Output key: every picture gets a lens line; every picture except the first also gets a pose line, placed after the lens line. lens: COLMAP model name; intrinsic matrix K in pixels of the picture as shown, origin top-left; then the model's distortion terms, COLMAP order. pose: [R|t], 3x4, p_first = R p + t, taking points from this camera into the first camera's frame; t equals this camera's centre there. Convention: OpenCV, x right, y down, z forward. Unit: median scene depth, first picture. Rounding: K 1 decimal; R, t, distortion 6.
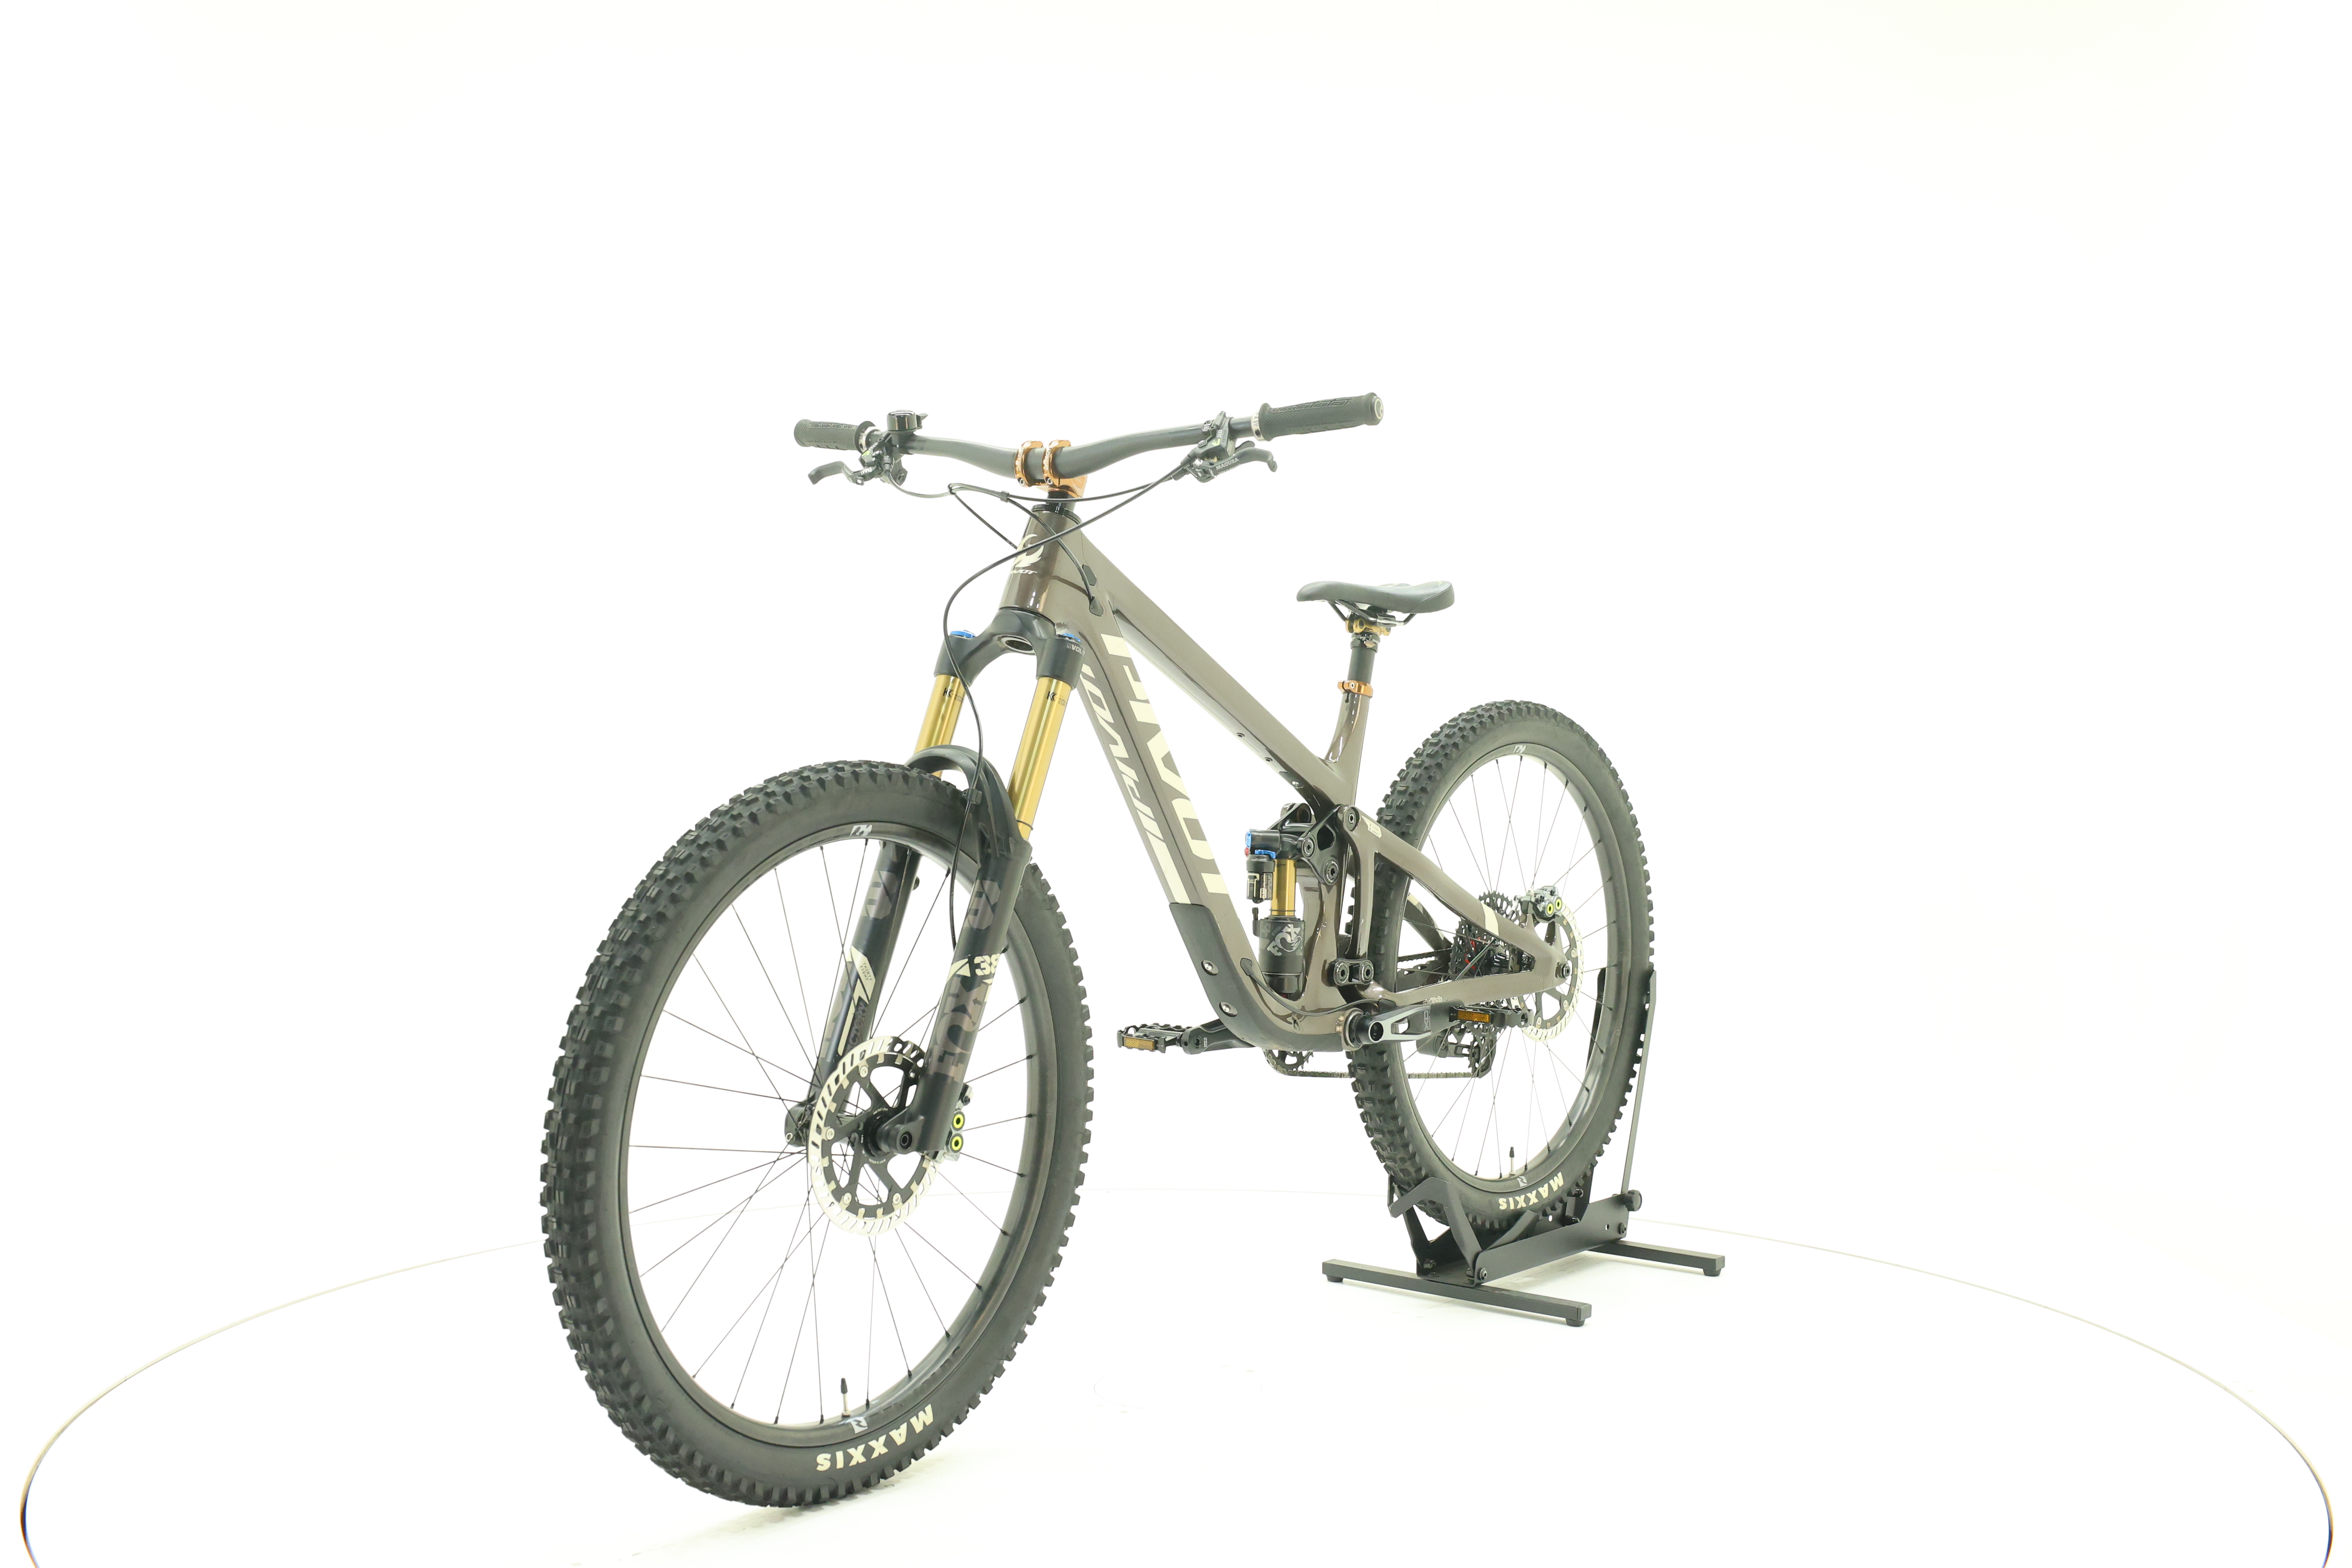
lens RADIAL K [[2503.5, 0, 1172.5], [0, 2503.5, 783.6], [0, 0, 1]] dist [0.039063, 0.000000]
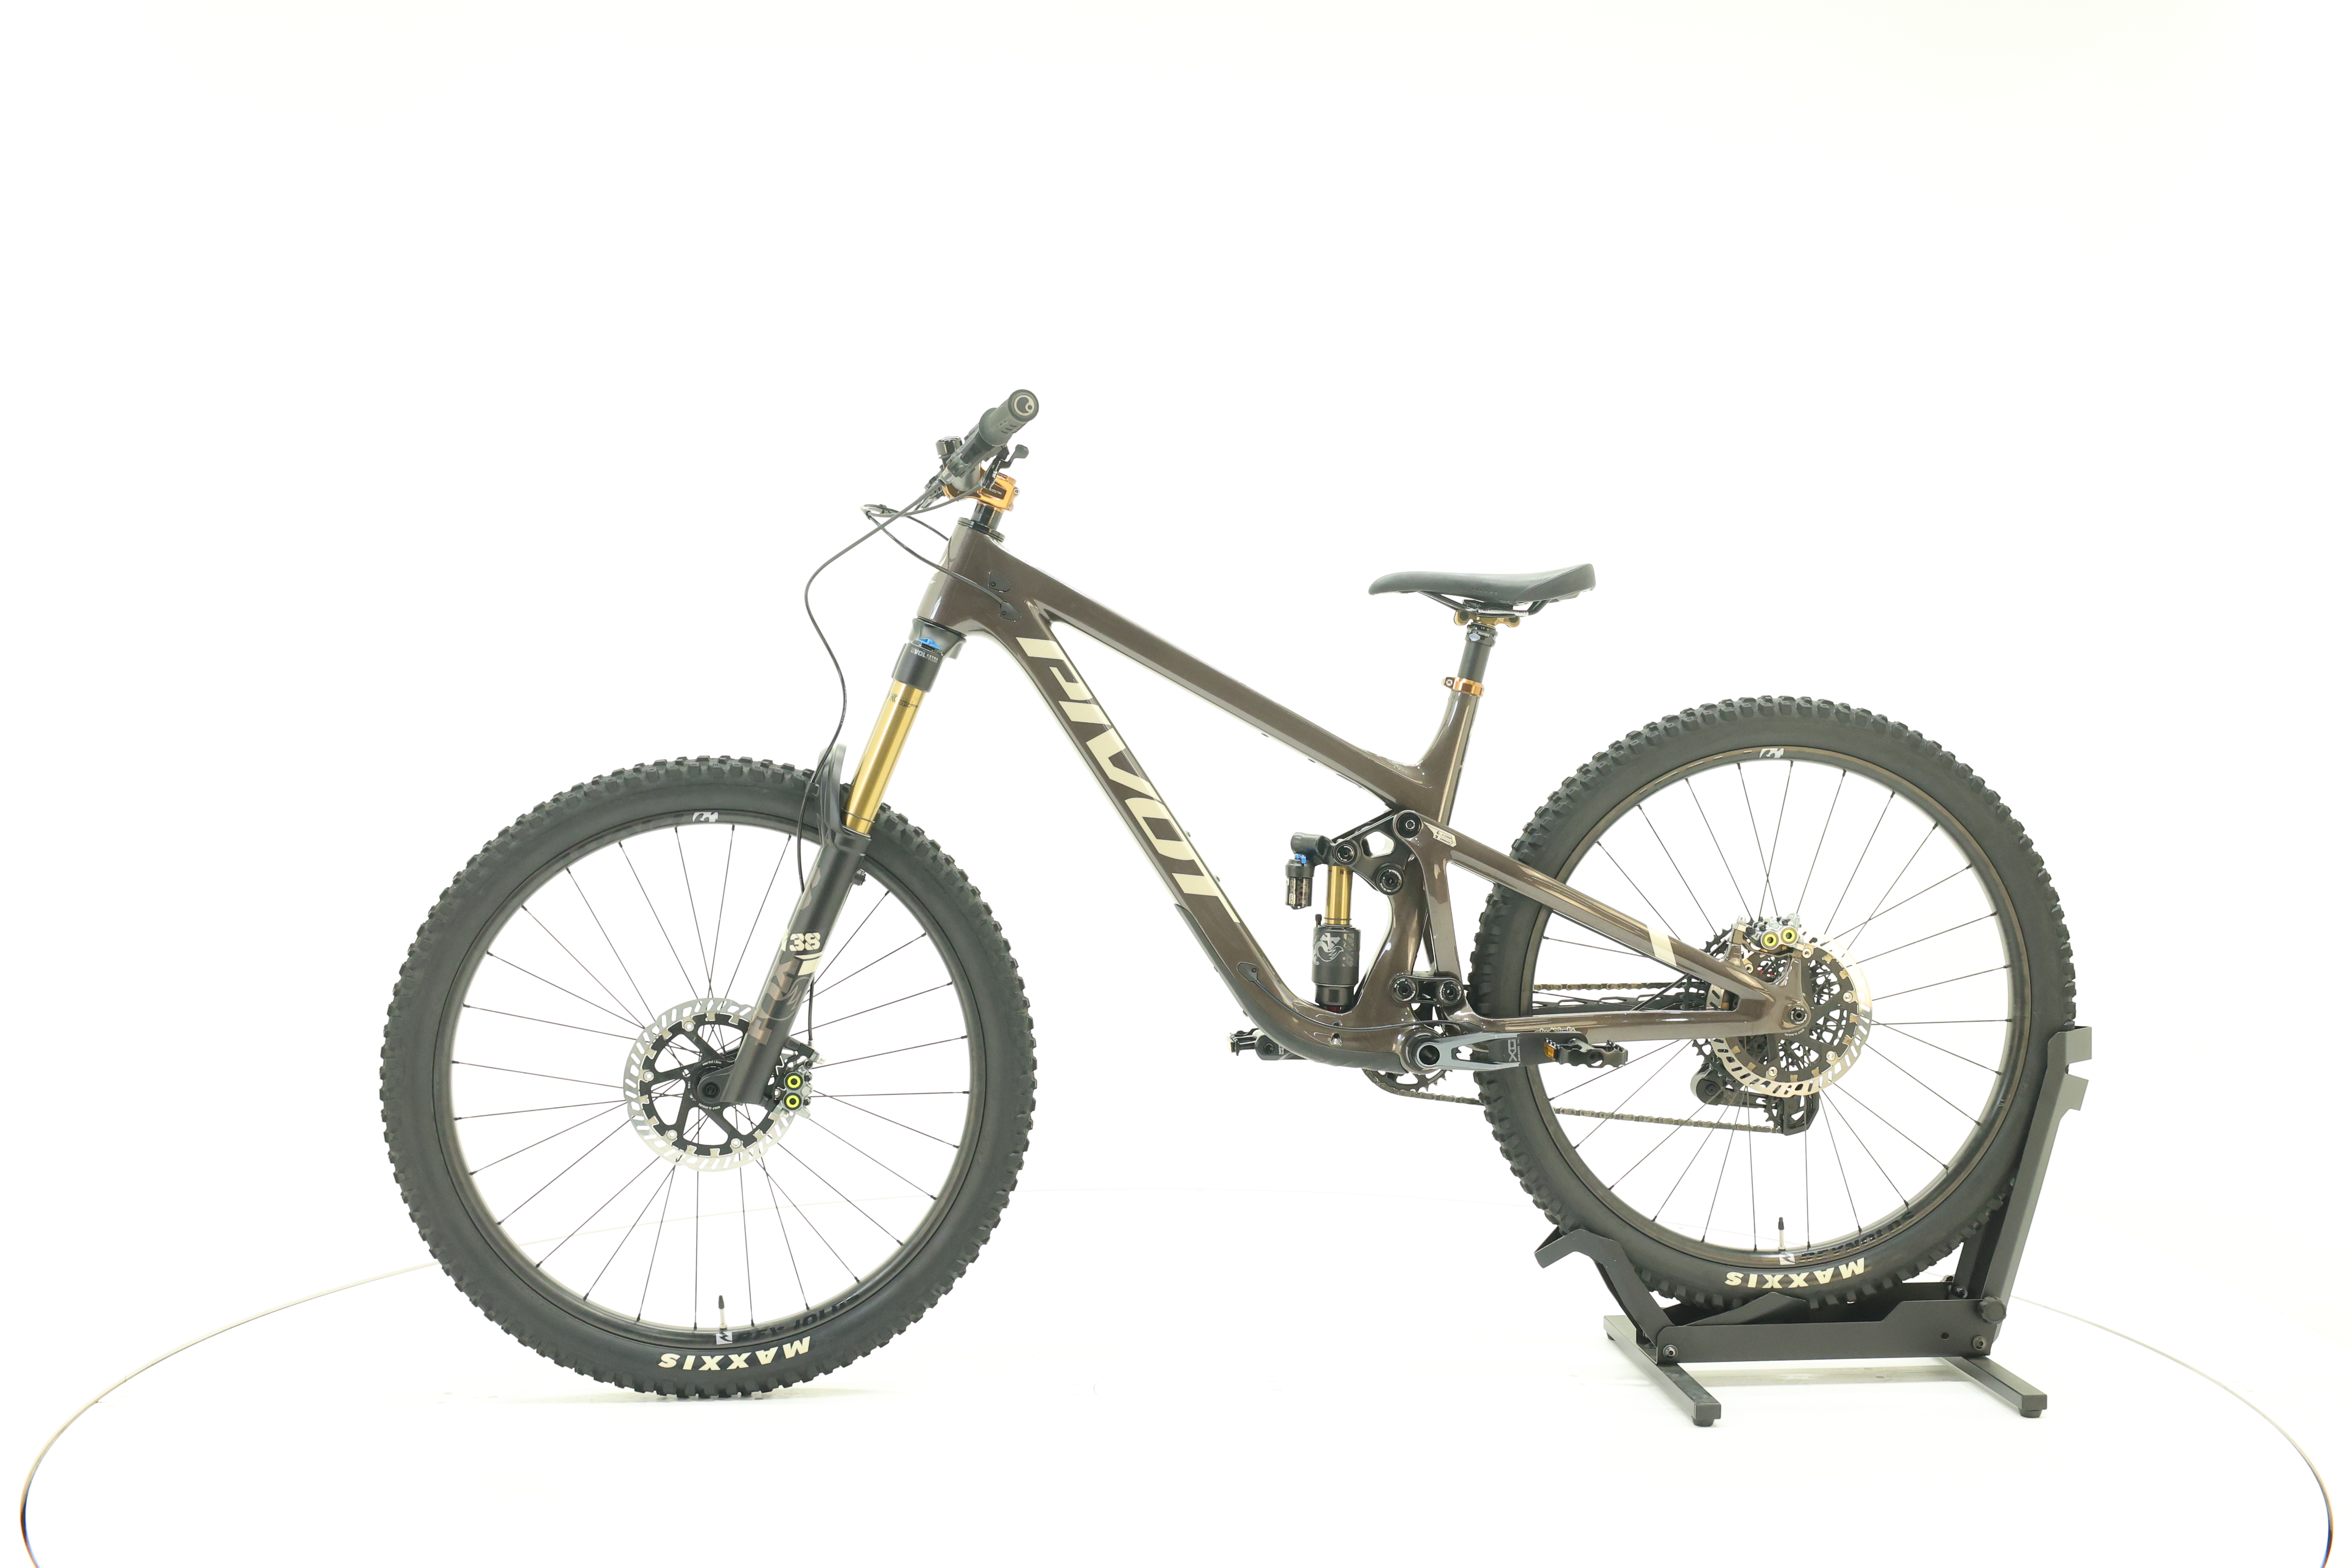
lens RADIAL K [[2503.5, 0, 1189.1], [0, 2503.5, 782.3], [0, 0, 1]] dist [0.039063, 0.000000]
pose [[0.705767, 0.013772, -0.708310, 0.783327], [-0.017863, 0.999839, 0.001642, -0.002441], [0.708218, 0.011493, 0.705900, 0.323461]]
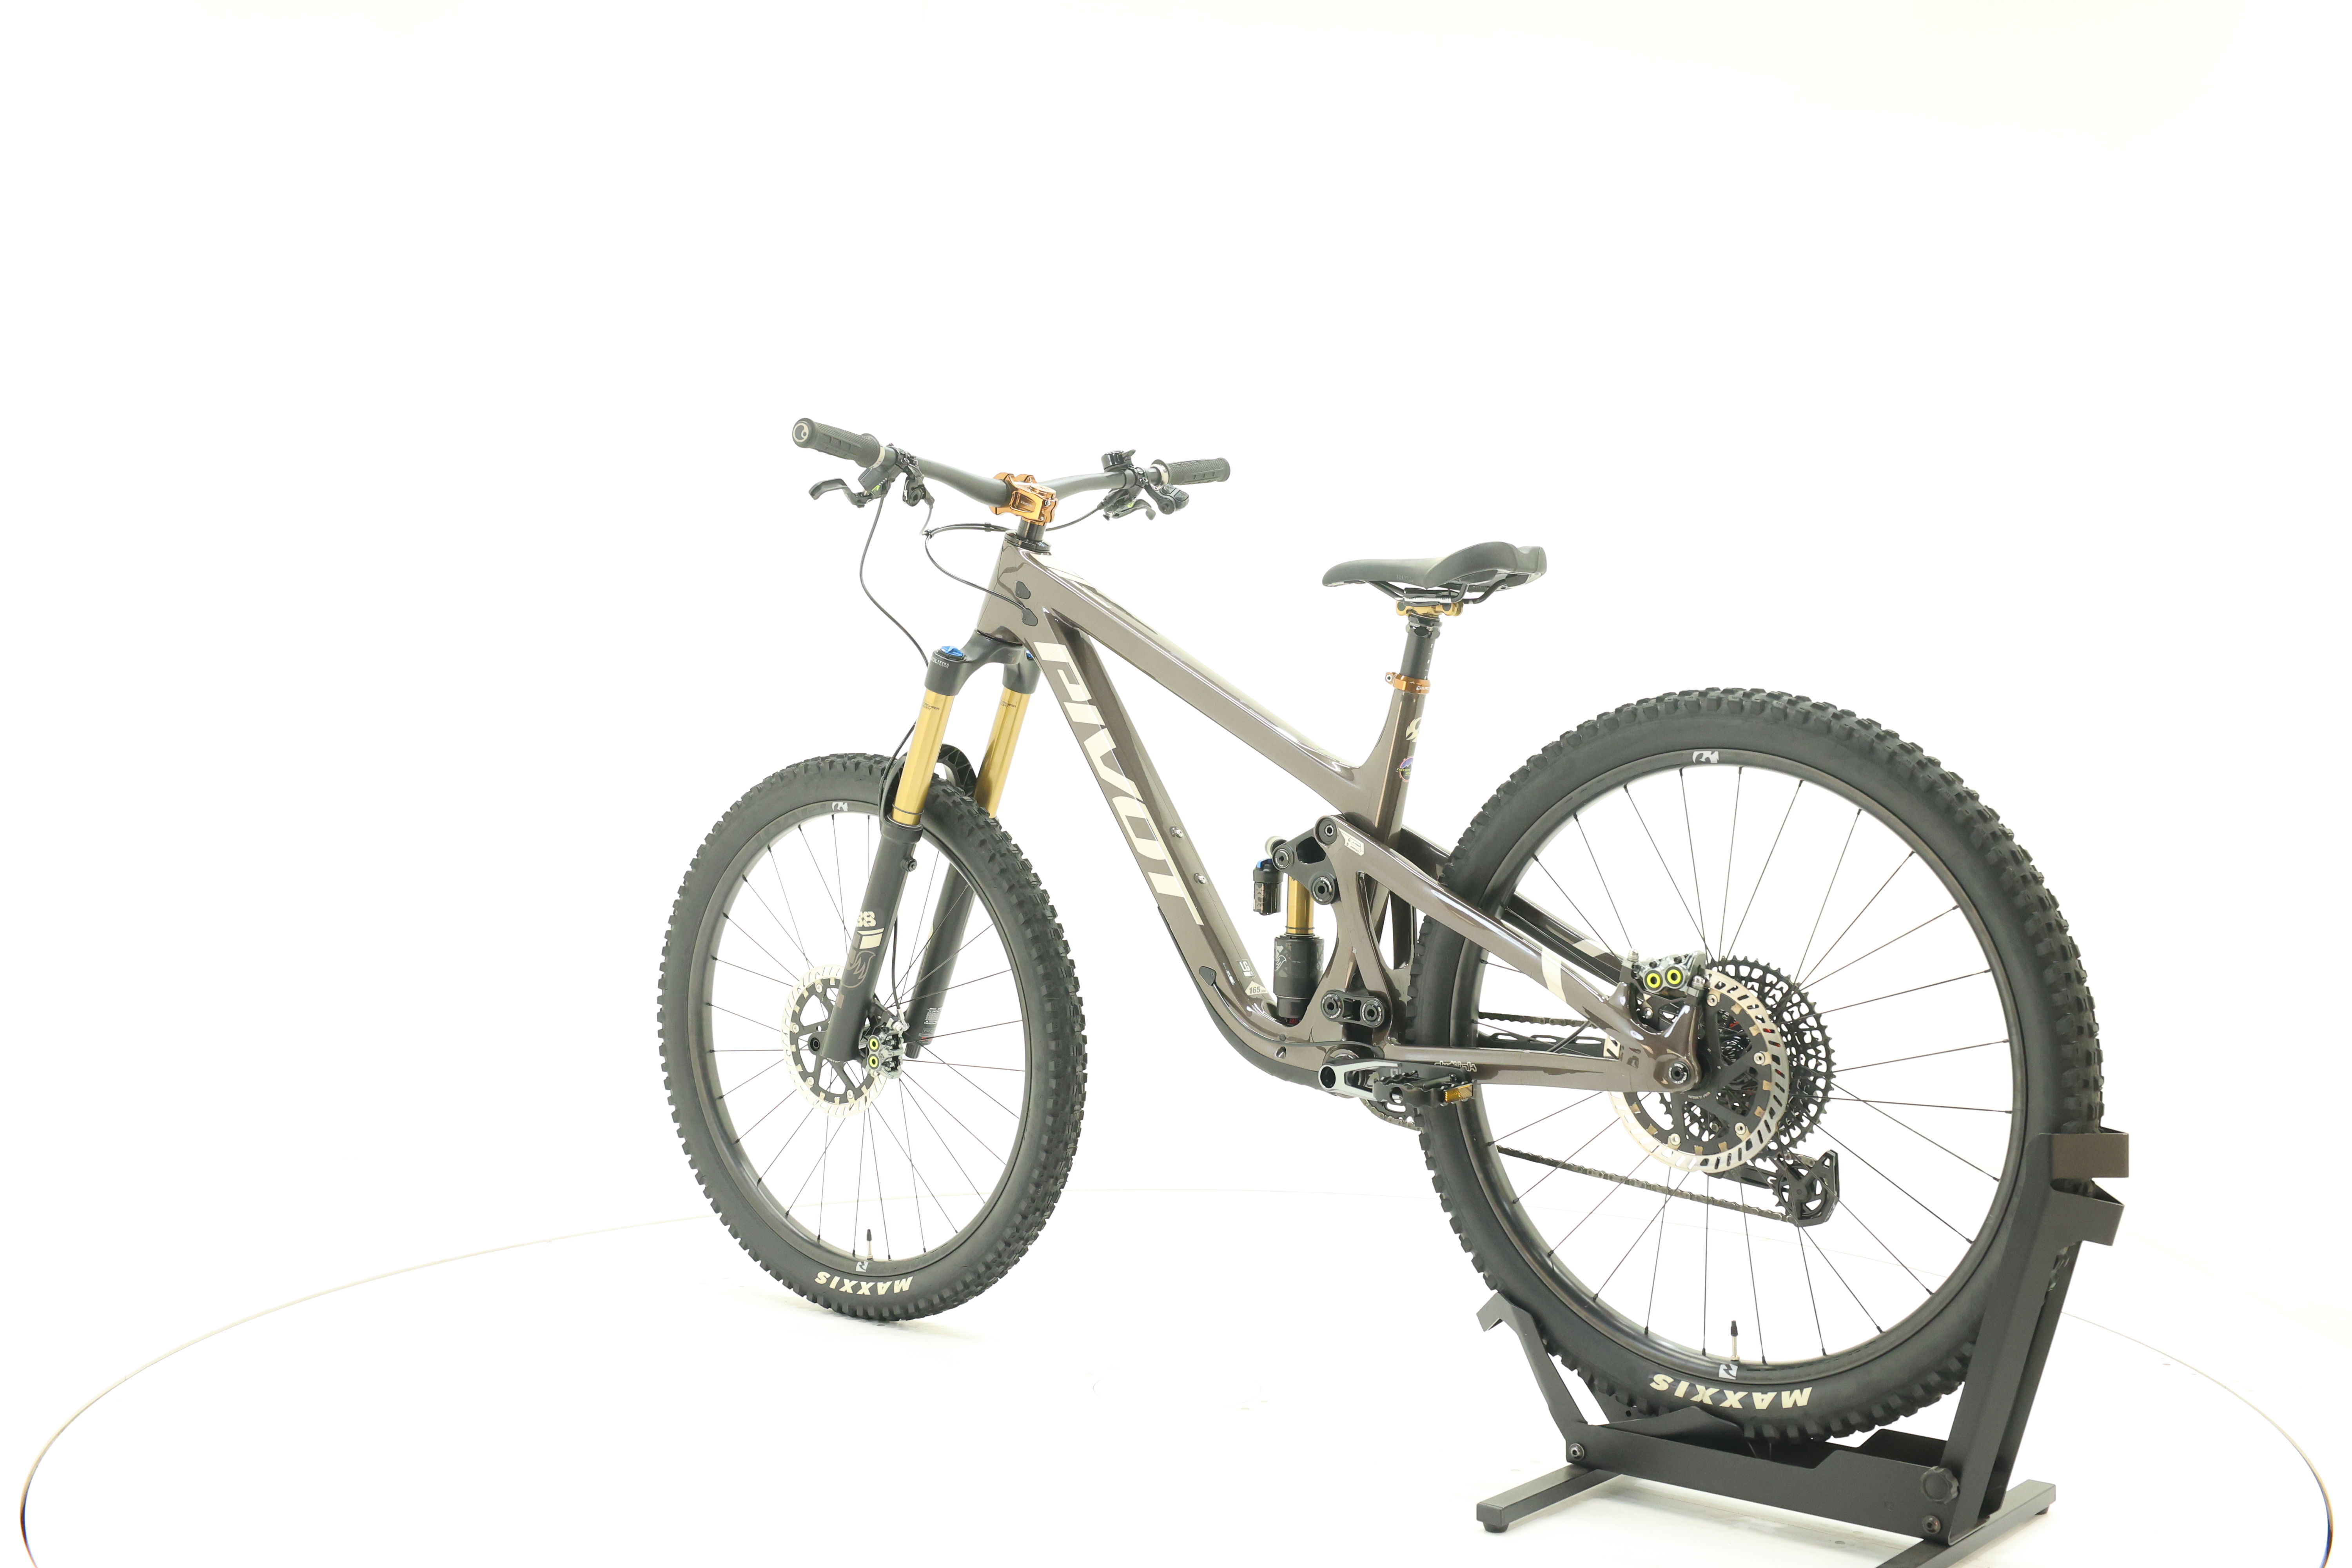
lens RADIAL K [[2503.5, 0, 1187.8], [0, 2503.5, 737.6], [0, 0, 1]] dist [0.039063, 0.000000]
pose [[-0.005766, 0.002099, -0.999981, 1.104002], [-0.023984, 0.999710, 0.002237, -0.022849], [0.999696, 0.023996, -0.005714, 1.105558]]
